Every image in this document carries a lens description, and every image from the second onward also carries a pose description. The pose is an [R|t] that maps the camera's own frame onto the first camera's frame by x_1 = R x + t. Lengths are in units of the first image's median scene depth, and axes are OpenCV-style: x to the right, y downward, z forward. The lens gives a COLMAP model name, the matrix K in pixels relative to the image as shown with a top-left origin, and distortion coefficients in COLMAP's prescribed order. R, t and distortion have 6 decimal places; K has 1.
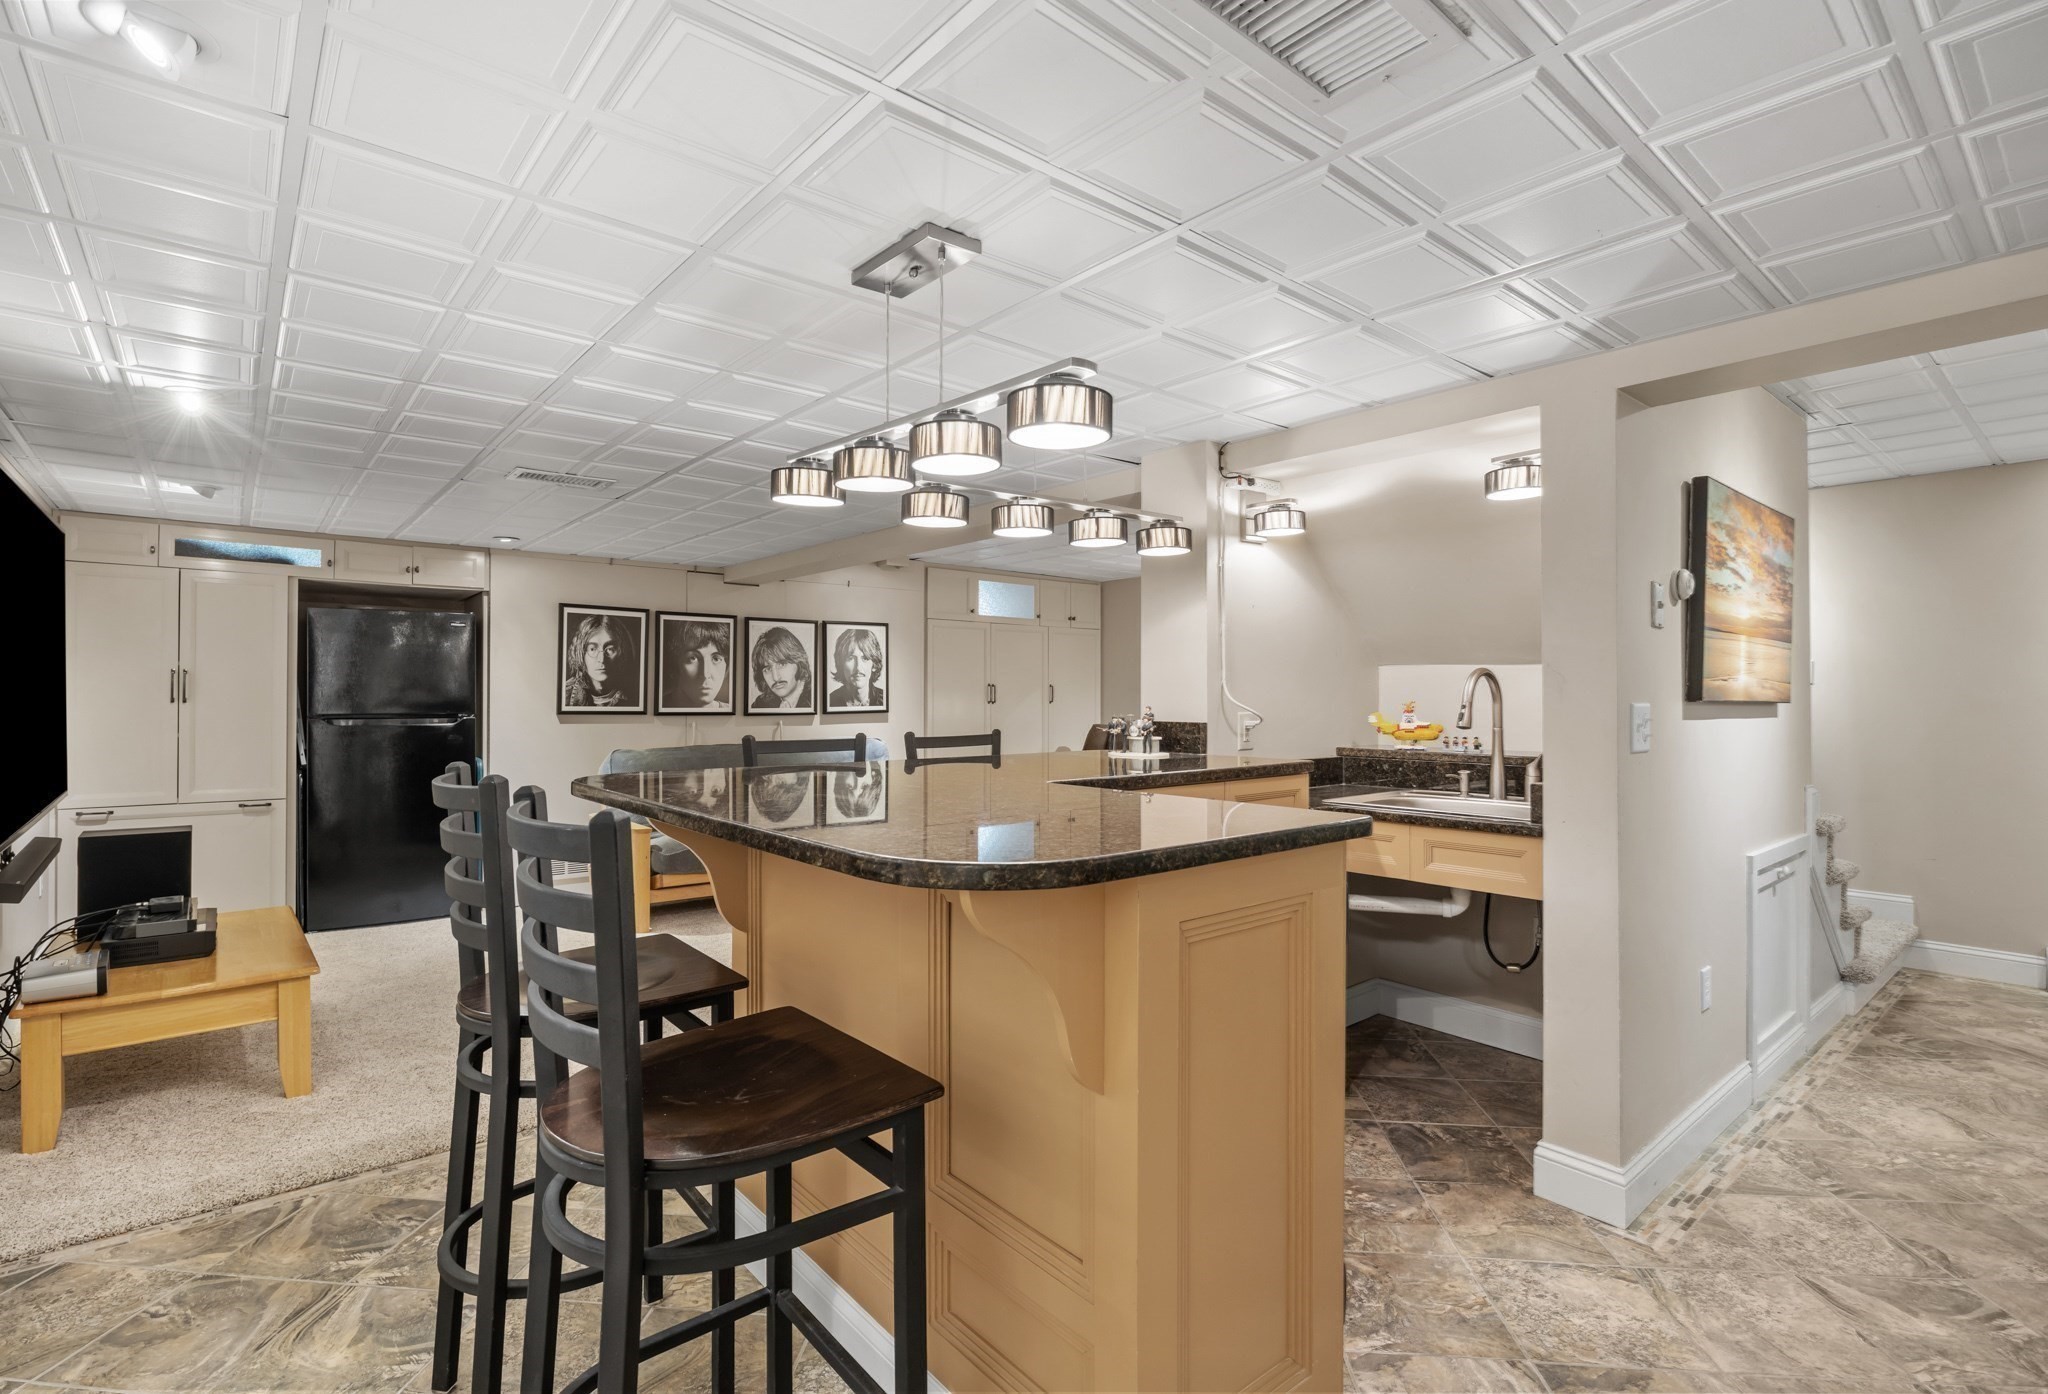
lens RADIAL K [[963.5, 0, 1017.7], [0, 963.5, 692.5], [0, 0, 1]] dist [-0.008979, -0.000723]
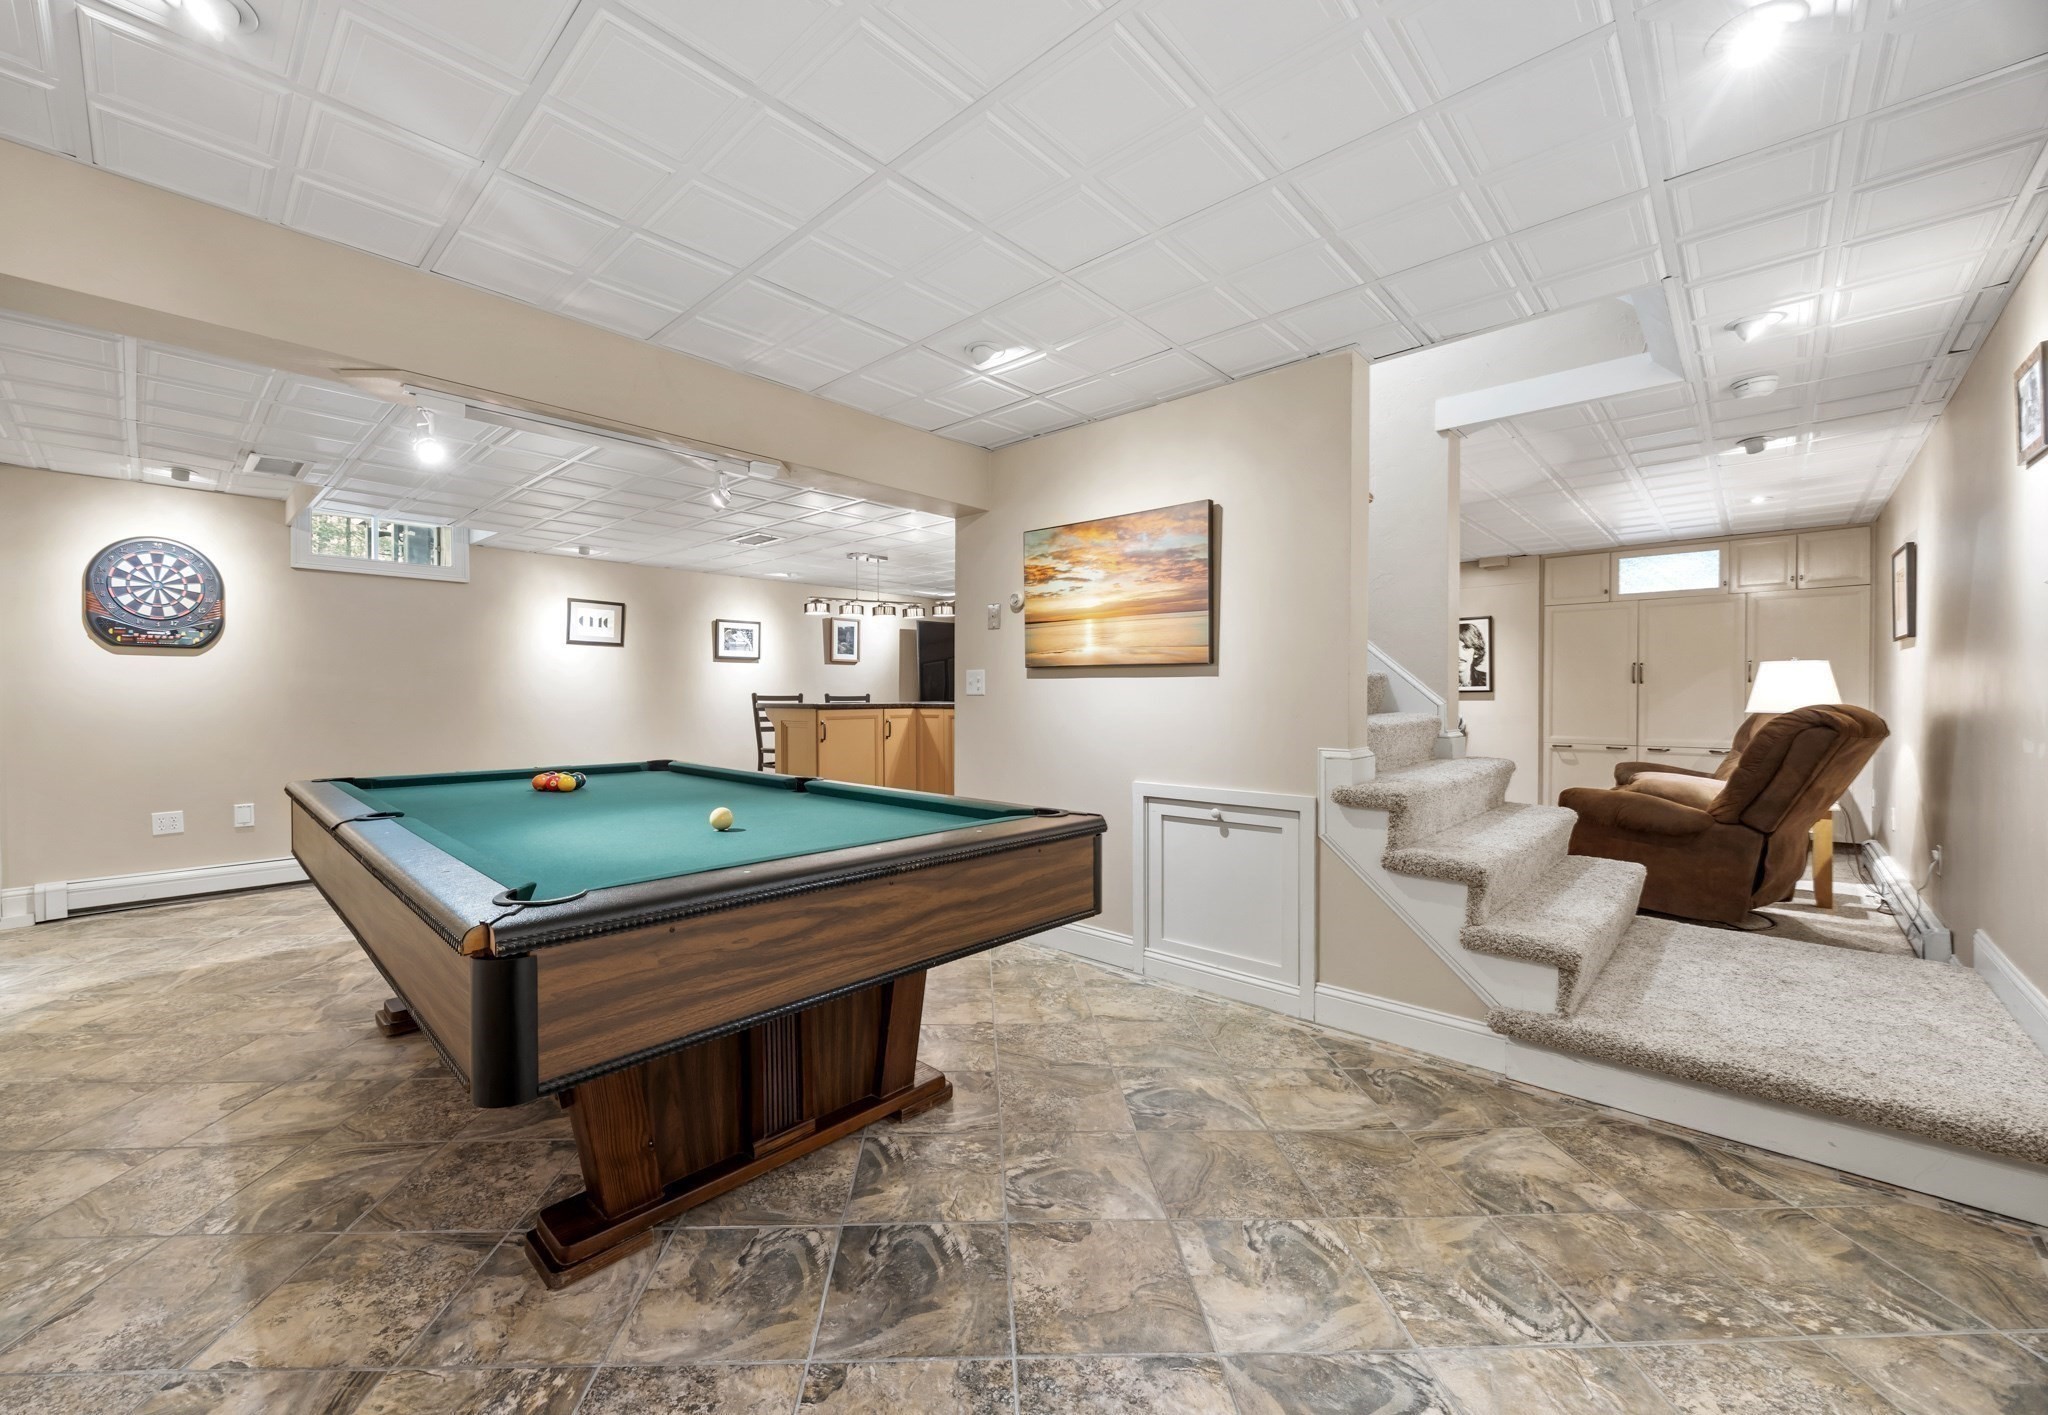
lens RADIAL K [[819.9, 0, 1003.7], [0, 819.9, 703.7], [0, 0, 1]] dist [-0.002033, -0.000277]
pose [[0.122046, 0.009579, -0.992478, 0.906795], [0.006143, 0.999927, 0.010406, 0.024367], [0.992505, -0.007367, 0.121978, 0.334809]]
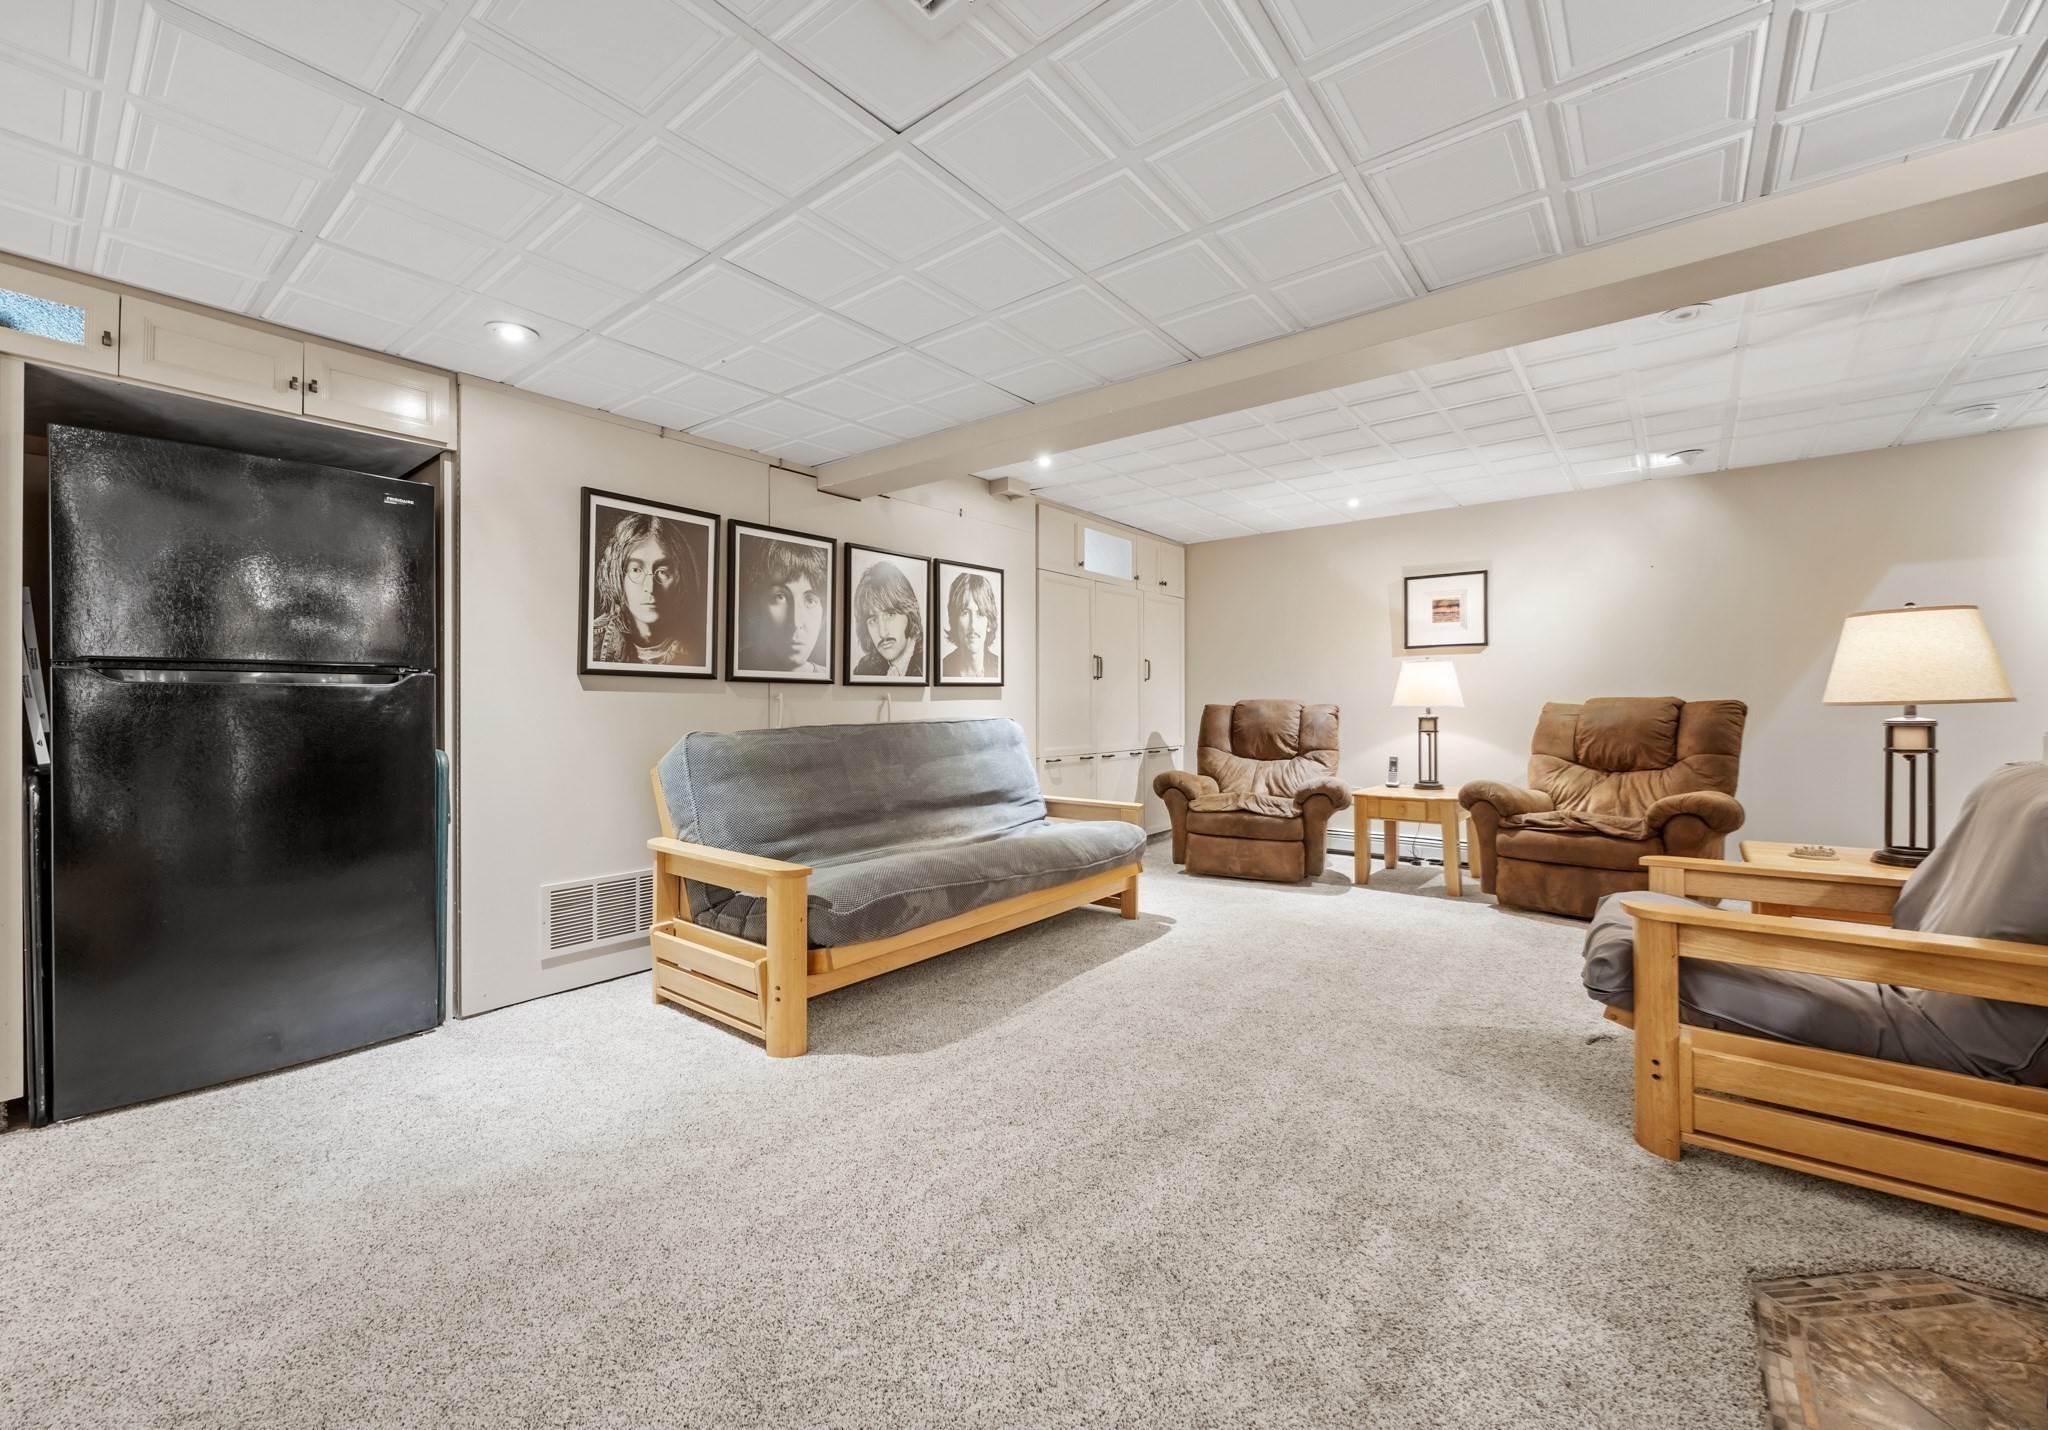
lens RADIAL K [[819.9, 0, 1021.4], [0, 819.9, 703.4], [0, 0, 1]] dist [-0.002033, -0.000277]
pose [[0.984678, 0.004129, 0.174335, -0.270740], [-0.006777, 0.999871, 0.014596, 0.028572], [-0.174252, -0.015554, 0.984578, 0.411941]]
